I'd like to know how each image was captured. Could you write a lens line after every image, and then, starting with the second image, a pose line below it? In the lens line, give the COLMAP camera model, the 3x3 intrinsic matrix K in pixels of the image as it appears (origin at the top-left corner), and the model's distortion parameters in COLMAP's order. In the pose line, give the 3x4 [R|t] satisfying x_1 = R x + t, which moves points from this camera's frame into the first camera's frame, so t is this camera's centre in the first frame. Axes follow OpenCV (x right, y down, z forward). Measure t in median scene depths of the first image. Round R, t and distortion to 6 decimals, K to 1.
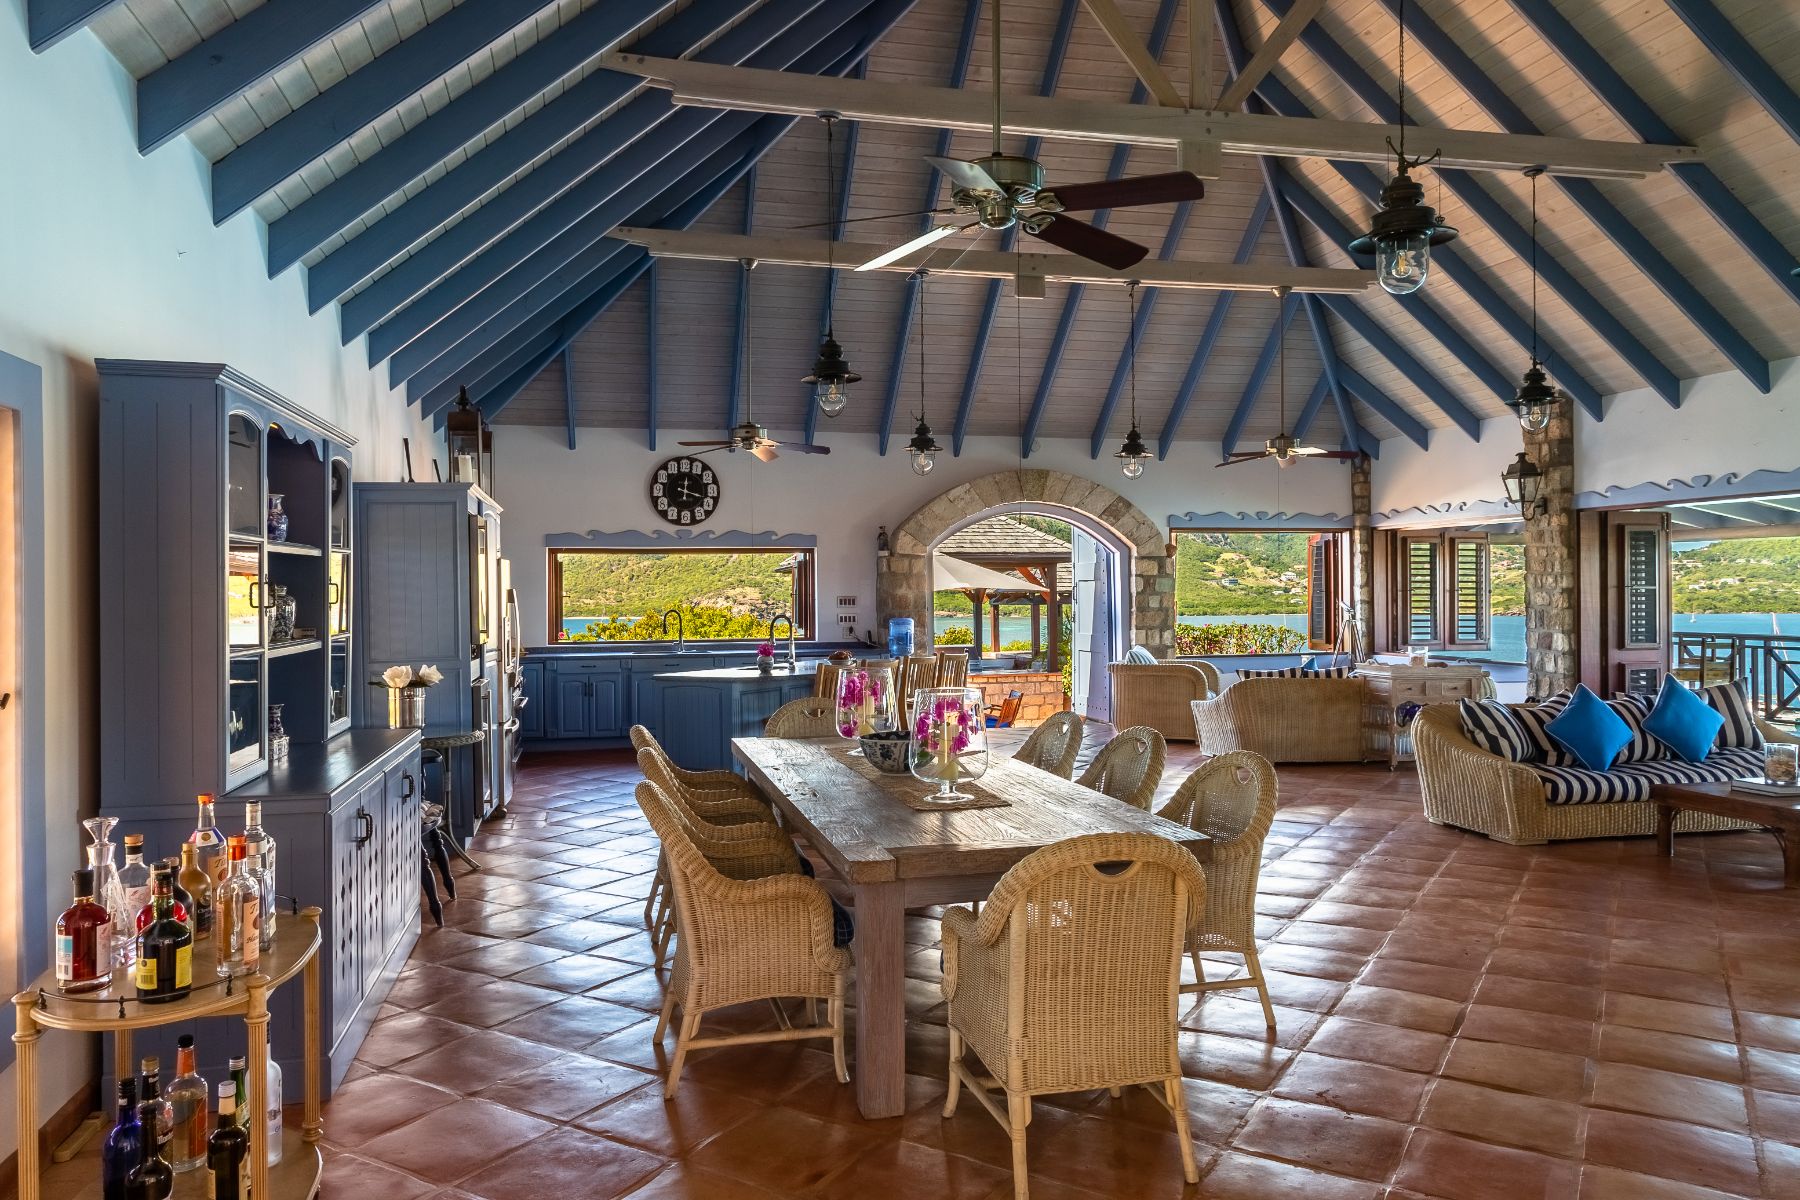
lens RADIAL K [[1307.5, 0, 849.8], [0, 1307.5, 603.2], [0, 0, 1]] dist [-0.030781, 0.026074]
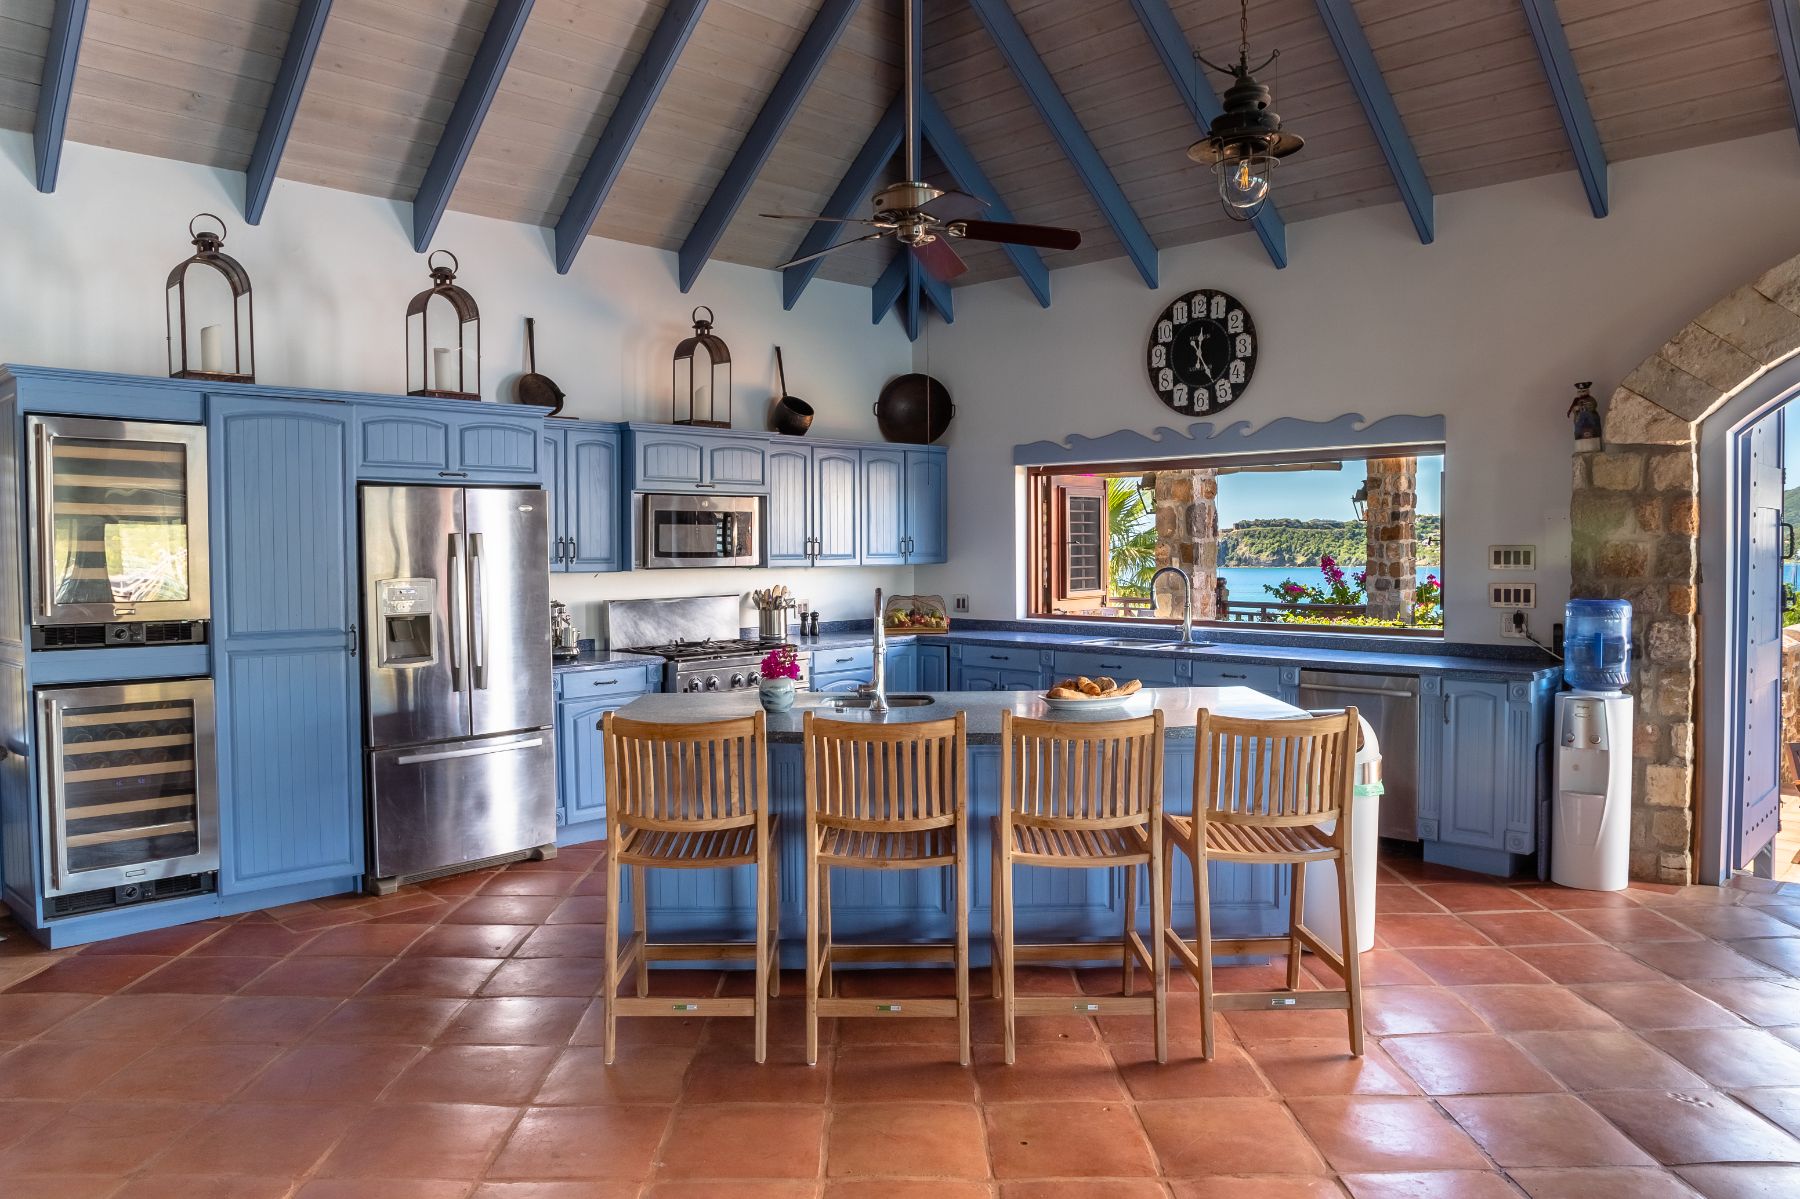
lens RADIAL K [[1250.5, 0, 897.8], [0, 1250.5, 593.0], [0, 0, 1]] dist [-0.057813, 0.028243]
pose [[0.546858, 0.036912, -0.836411, 0.236605], [-0.002585, 0.999097, 0.042401, -0.006255], [0.837222, -0.021026, 0.546459, 0.579080]]
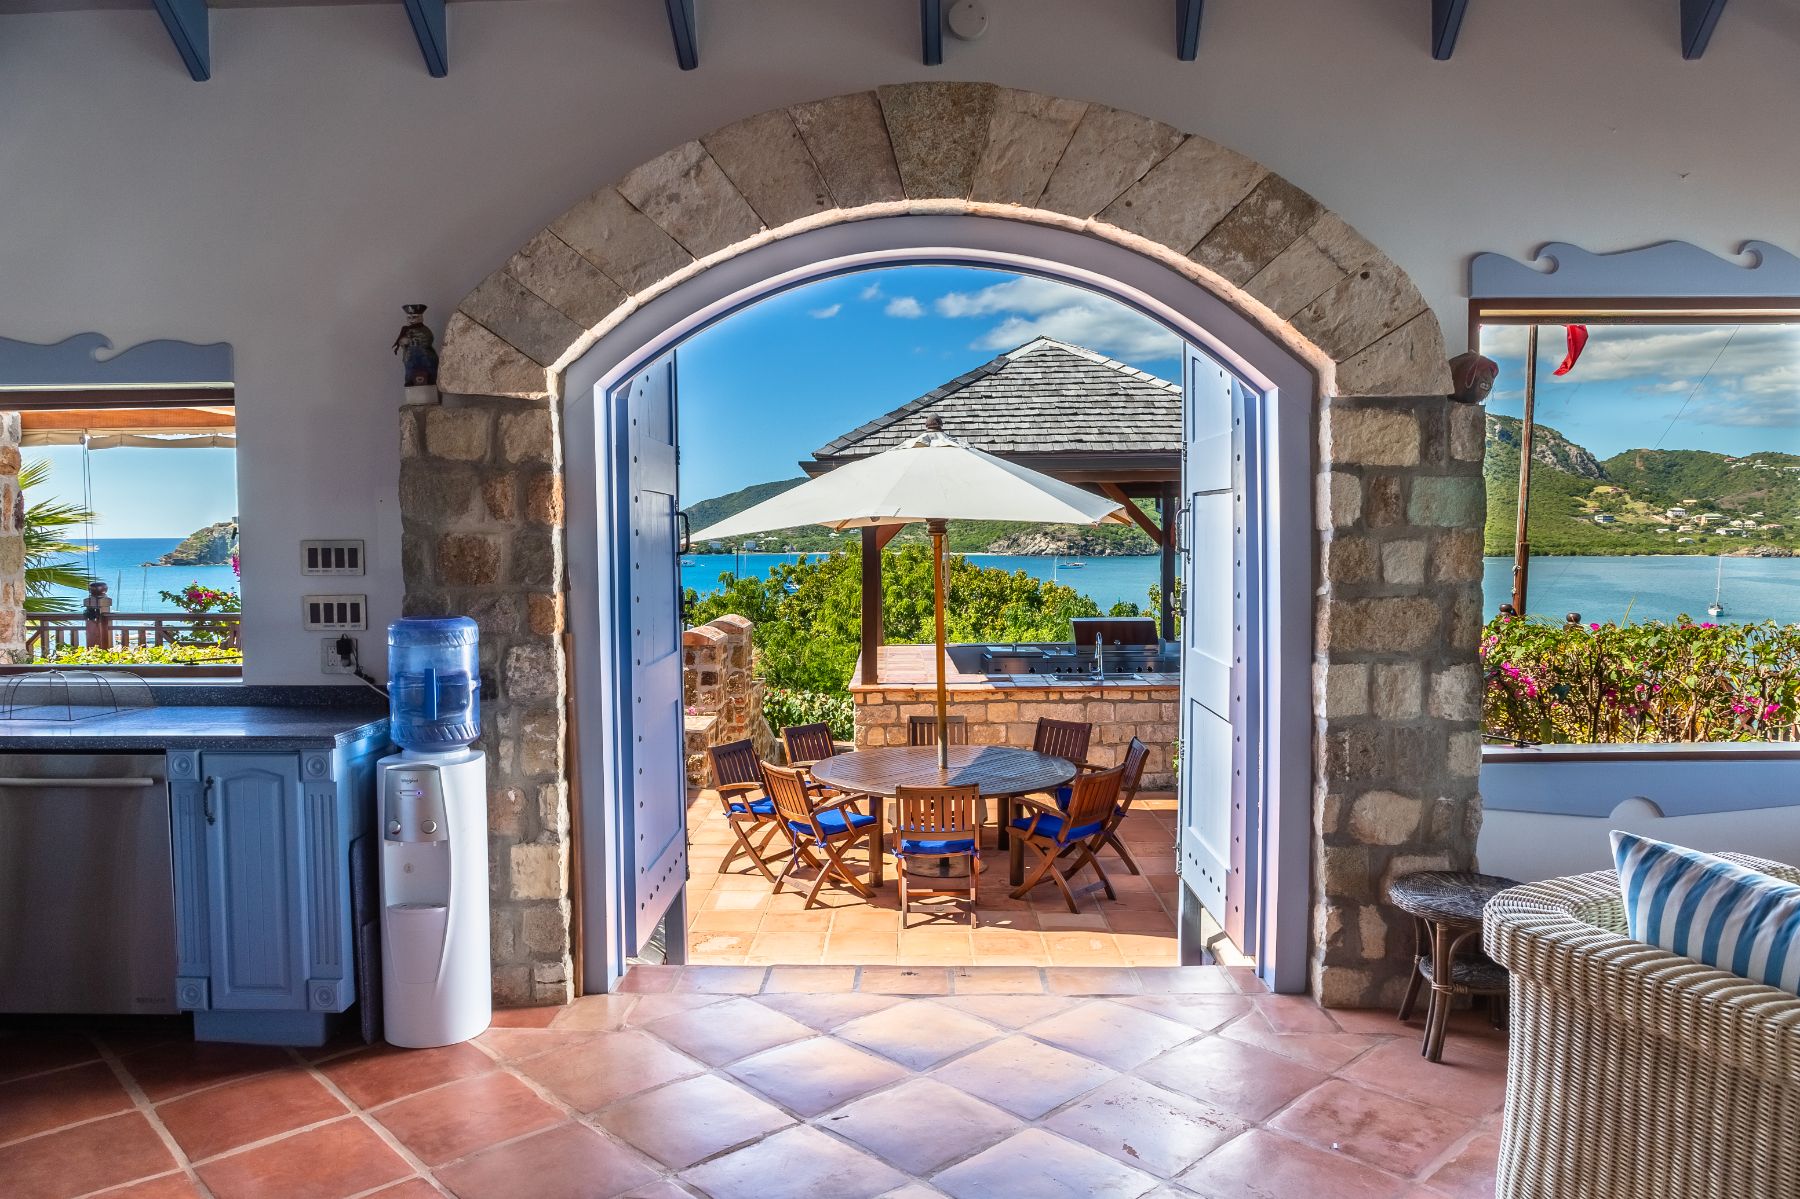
lens RADIAL K [[1250.5, 0, 897.8], [0, 1250.5, 593.0], [0, 0, 1]] dist [-0.057813, 0.028243]
pose [[0.972429, 0.014210, -0.232764, 0.194220], [-0.004043, 0.999019, 0.044100, -0.006047], [0.233163, -0.041943, 0.971533, 0.734834]]
